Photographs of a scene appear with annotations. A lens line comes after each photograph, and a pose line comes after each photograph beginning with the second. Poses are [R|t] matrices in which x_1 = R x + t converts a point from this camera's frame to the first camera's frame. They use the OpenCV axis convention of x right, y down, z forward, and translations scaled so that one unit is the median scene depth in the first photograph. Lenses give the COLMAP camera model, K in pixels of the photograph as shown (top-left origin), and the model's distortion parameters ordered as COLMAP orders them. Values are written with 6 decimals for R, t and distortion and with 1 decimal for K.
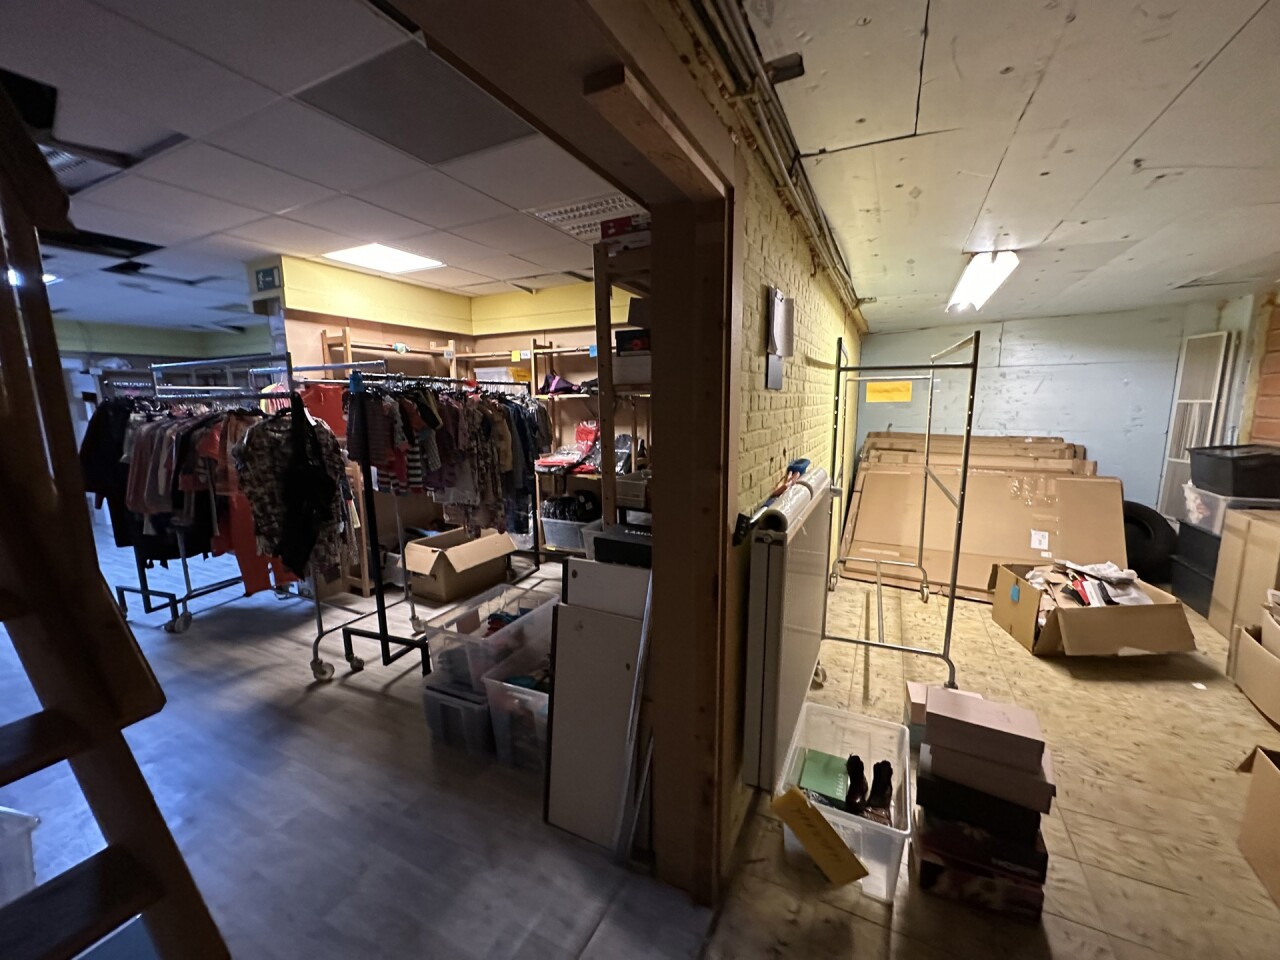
lens RADIAL K [[514.0, 0, 640.0], [0, 514.0, 480.0], [0, 0, 1]] dist [-0.002247, 0.000535]
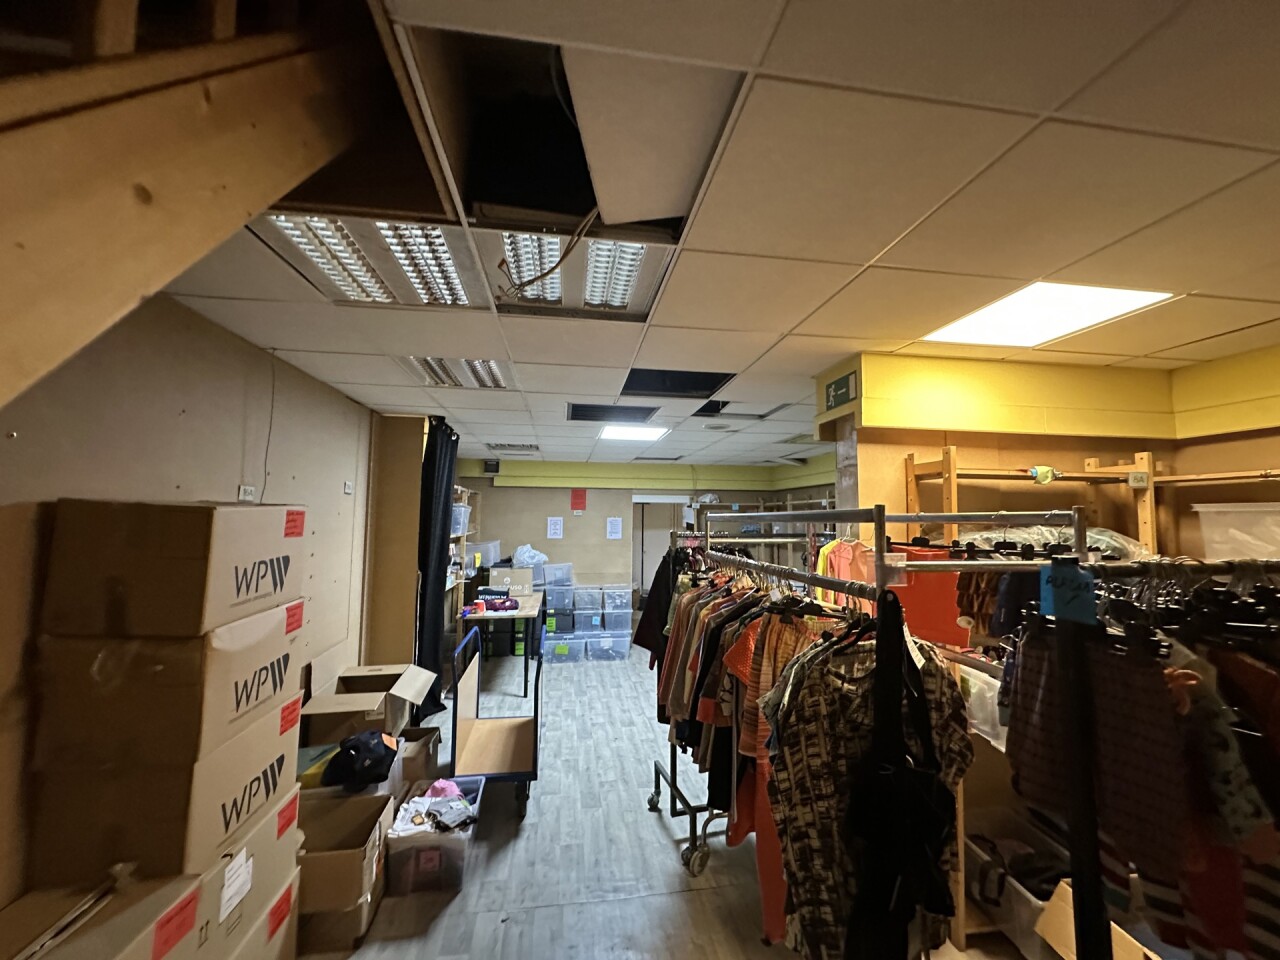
lens RADIAL K [[514.0, 0, 640.0], [0, 514.0, 480.0], [0, 0, 1]] dist [-0.002247, 0.000535]
pose [[0.577769, -0.045386, -0.814937, -0.320814], [-0.140149, 0.978107, -0.153835, -0.126361], [0.804078, 0.203094, 0.558759, 0.415756]]
